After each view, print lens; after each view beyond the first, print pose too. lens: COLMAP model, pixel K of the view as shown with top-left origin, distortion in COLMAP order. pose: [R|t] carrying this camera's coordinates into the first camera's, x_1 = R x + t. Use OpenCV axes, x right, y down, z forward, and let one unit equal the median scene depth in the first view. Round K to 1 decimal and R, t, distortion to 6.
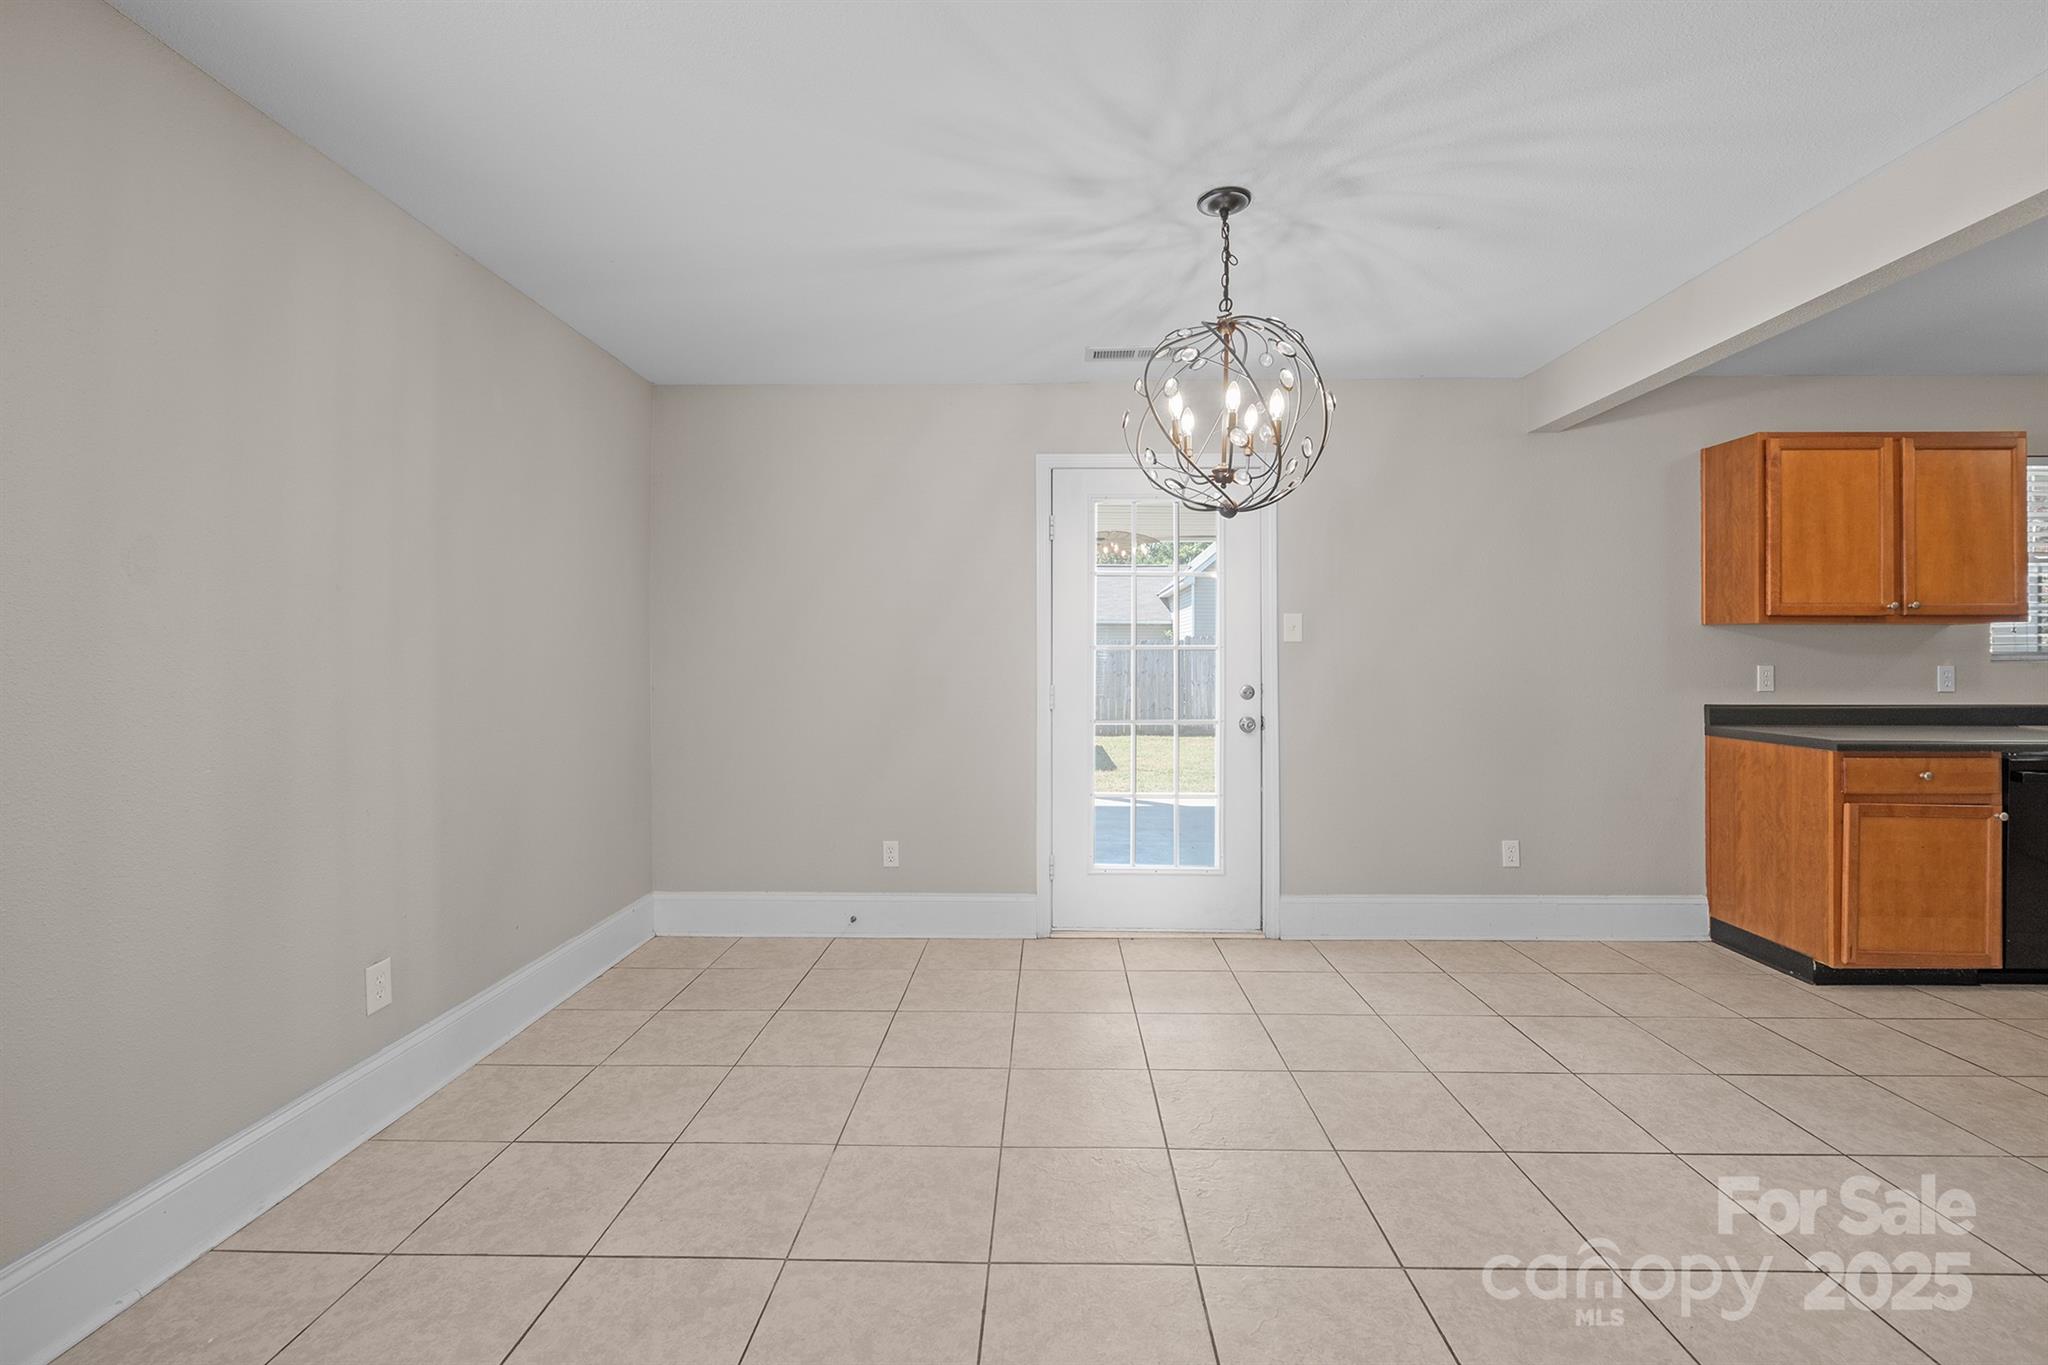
lens RADIAL K [[861.3, 0, 1031.4], [0, 861.3, 649.2], [0, 0, 1]] dist [-0.006642, -0.000658]
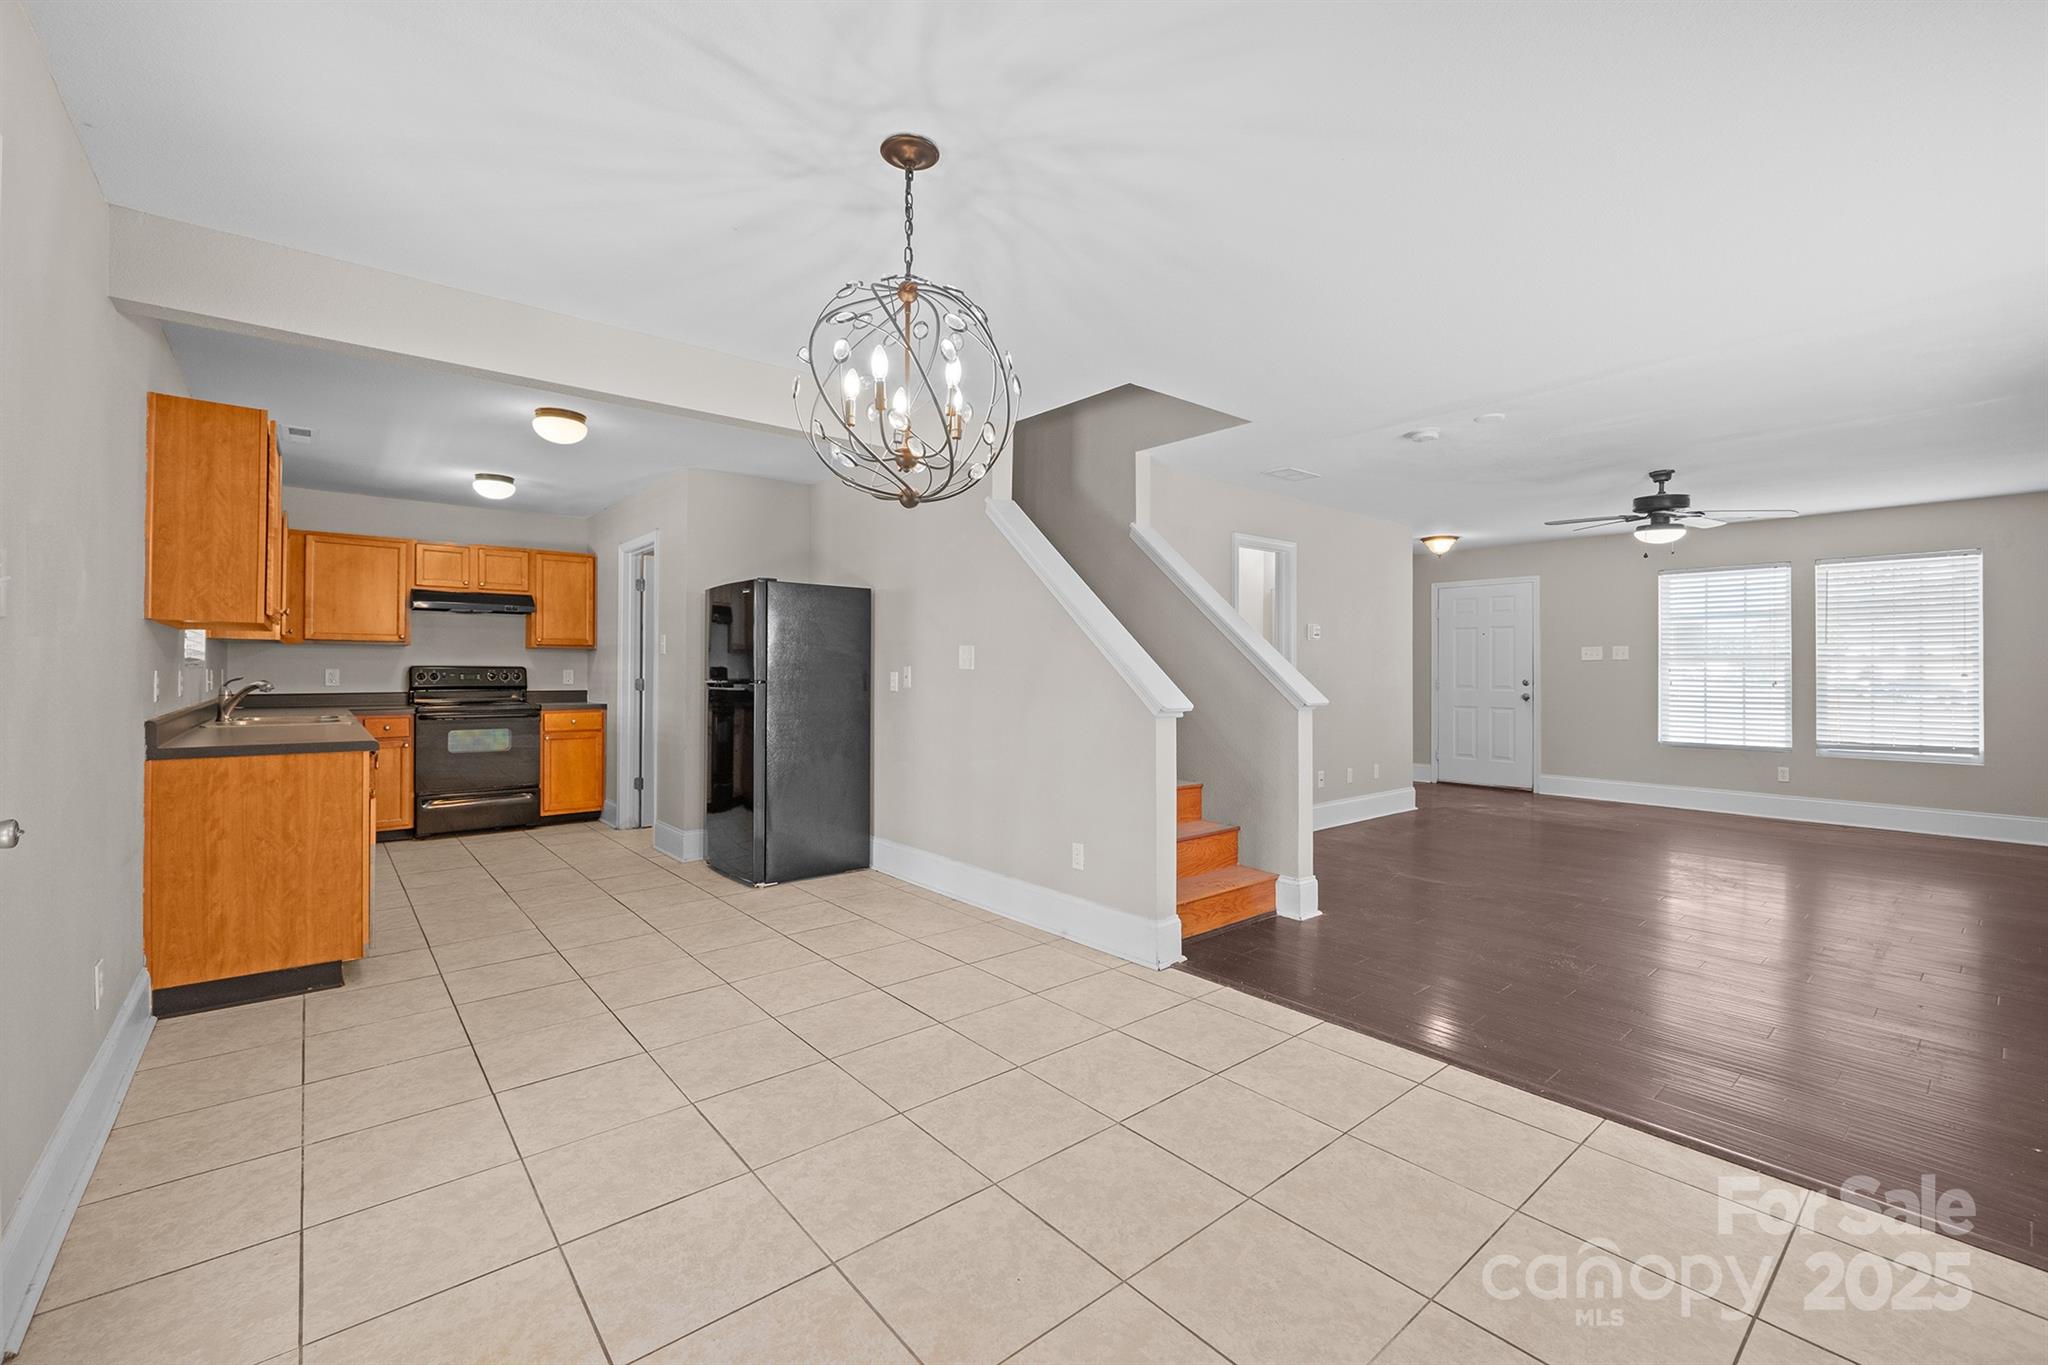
lens RADIAL K [[861.3, 0, 1028.1], [0, 861.3, 669.8], [0, 0, 1]] dist [-0.006642, -0.000658]
pose [[-0.661522, -0.001699, 0.749924, -0.354325], [-0.010837, 0.999915, -0.007295, 0.016433], [-0.749847, -0.012953, -0.661484, 0.997664]]
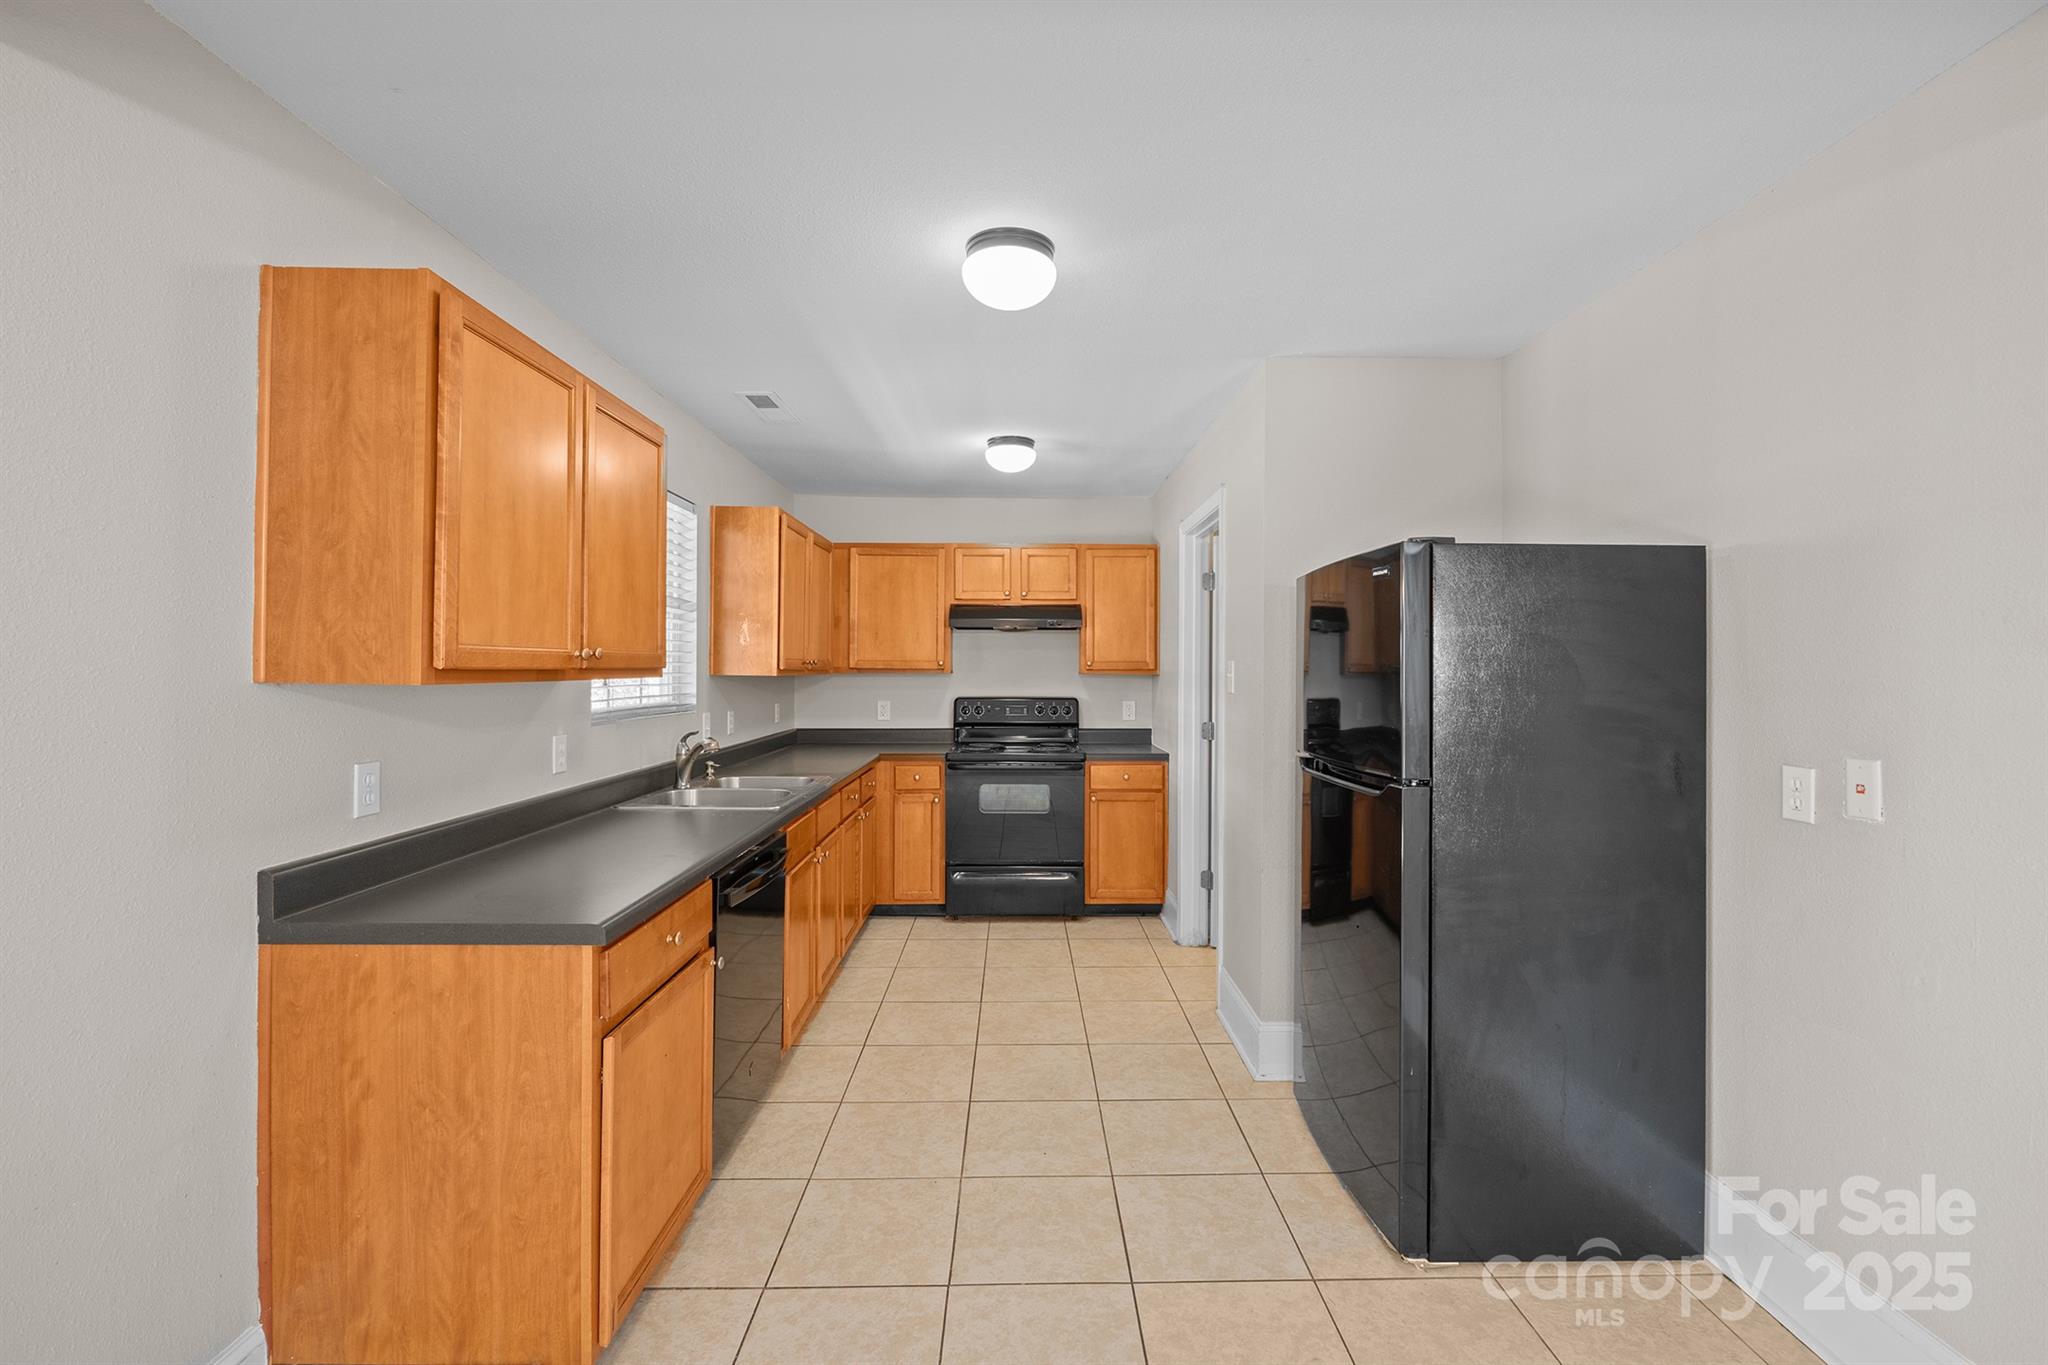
lens RADIAL K [[861.3, 0, 1031.5], [0, 861.3, 663.9], [0, 0, 1]] dist [-0.006642, -0.000658]
pose [[-0.040195, 0.005585, 0.999176, 0.380496], [-0.011515, 0.999915, -0.006052, -0.043026], [-0.999125, -0.011748, -0.040128, 0.696759]]
